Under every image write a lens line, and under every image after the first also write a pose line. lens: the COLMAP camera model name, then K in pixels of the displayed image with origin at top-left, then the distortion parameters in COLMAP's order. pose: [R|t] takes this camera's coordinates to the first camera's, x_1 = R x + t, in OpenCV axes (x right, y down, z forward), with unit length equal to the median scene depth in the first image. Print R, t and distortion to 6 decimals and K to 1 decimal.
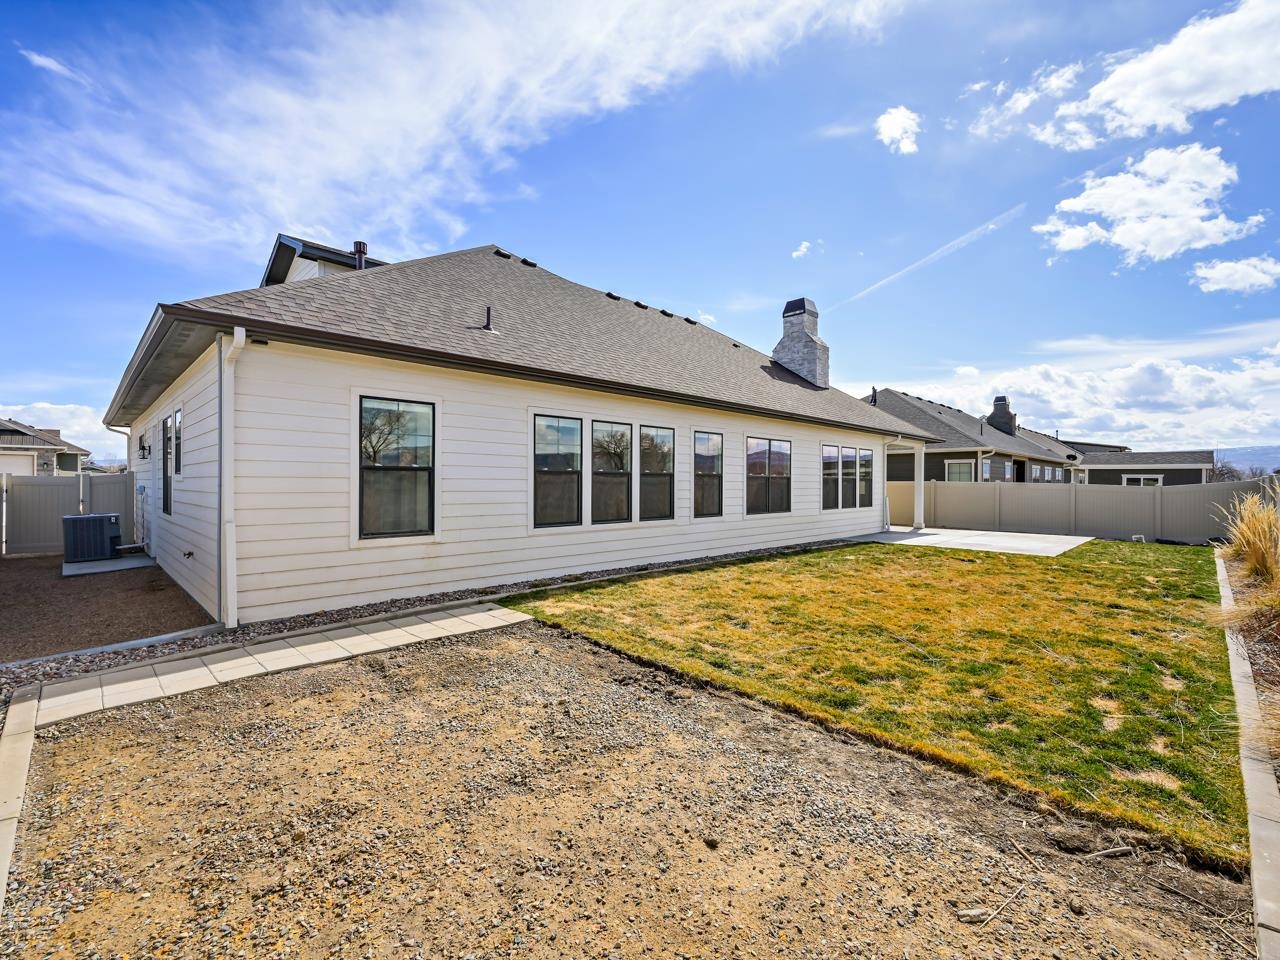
lens RADIAL K [[565.3, 0, 636.7], [0, 565.3, 482.0], [0, 0, 1]] dist [-0.000877, 0.001454]
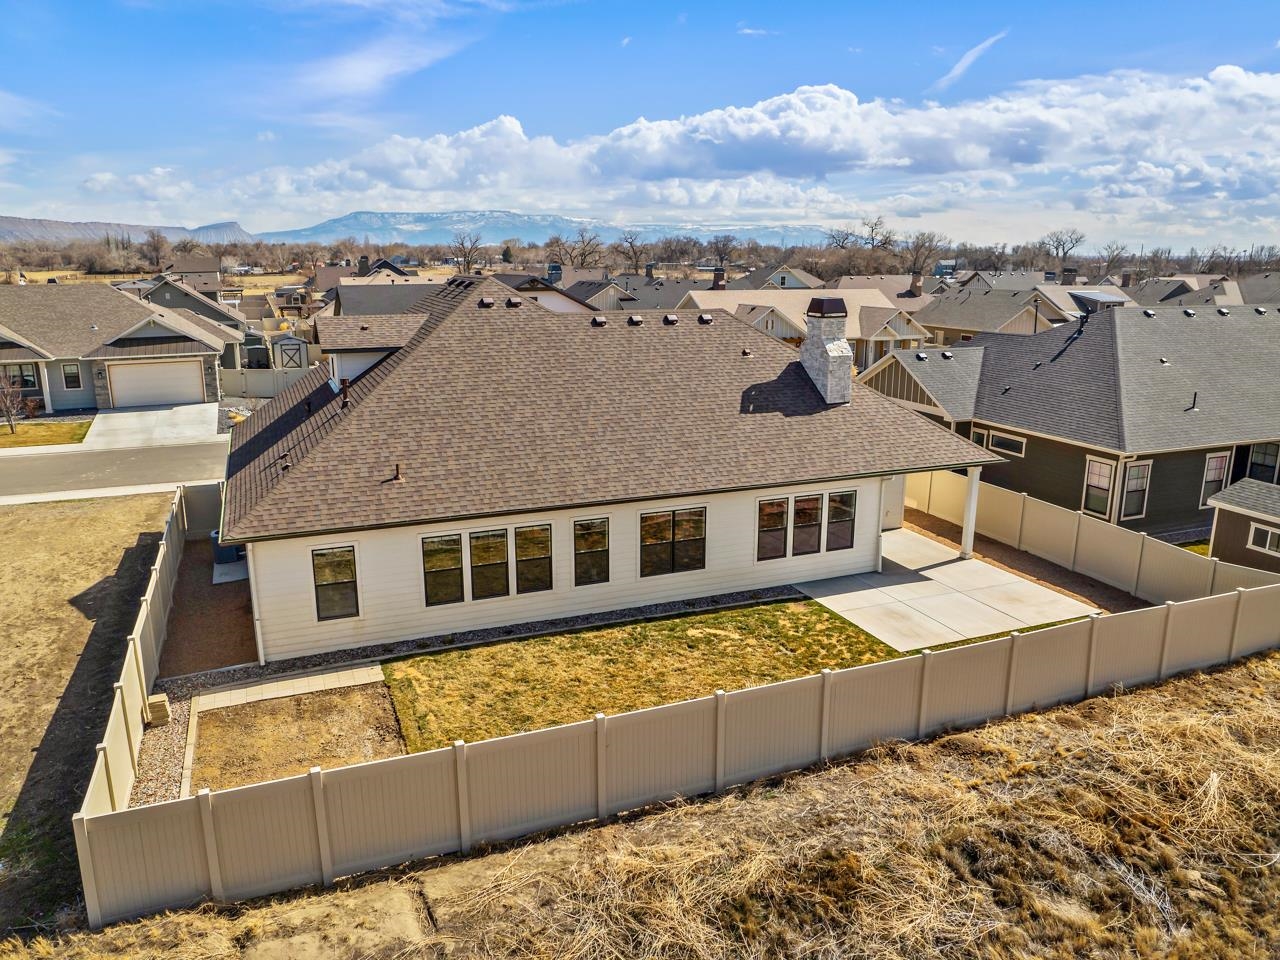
lens RADIAL K [[920.8, 0, 629.8], [0, 920.8, 474.7], [0, 0, 1]] dist [-0.035706, -0.000990]
pose [[0.921506, 0.090856, -0.377587, 0.949686], [0.002121, 0.971058, 0.238836, -0.659707], [0.388358, -0.220890, 0.894643, -0.746227]]
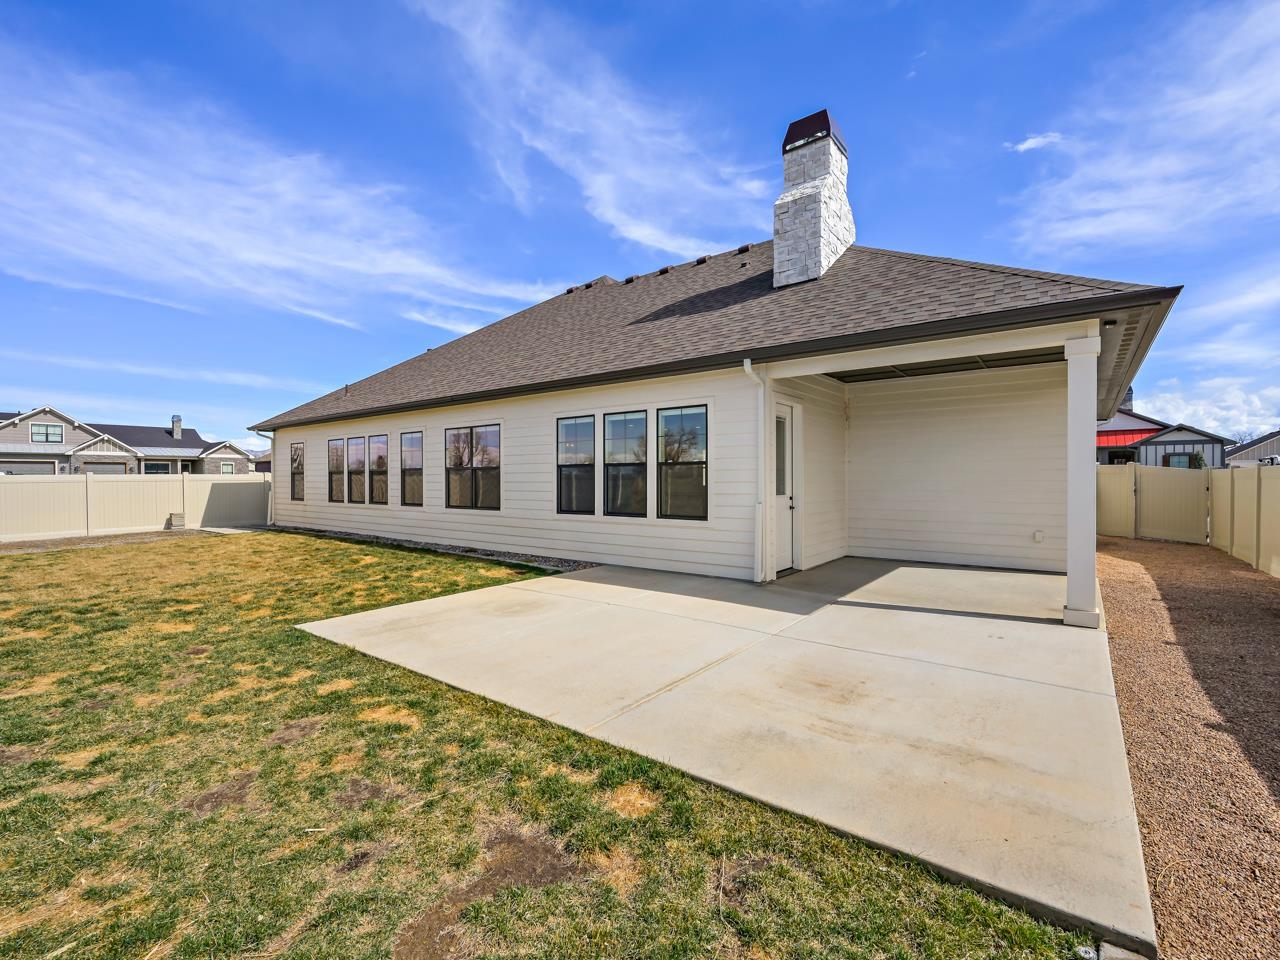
lens RADIAL K [[565.3, 0, 644.9], [0, 565.3, 487.6], [0, 0, 1]] dist [-0.000877, 0.001454]
pose [[0.140657, 0.015777, -0.989933, 1.324831], [0.010641, 0.999791, 0.017446, 0.008481], [0.990001, -0.012988, 0.140459, 1.299340]]
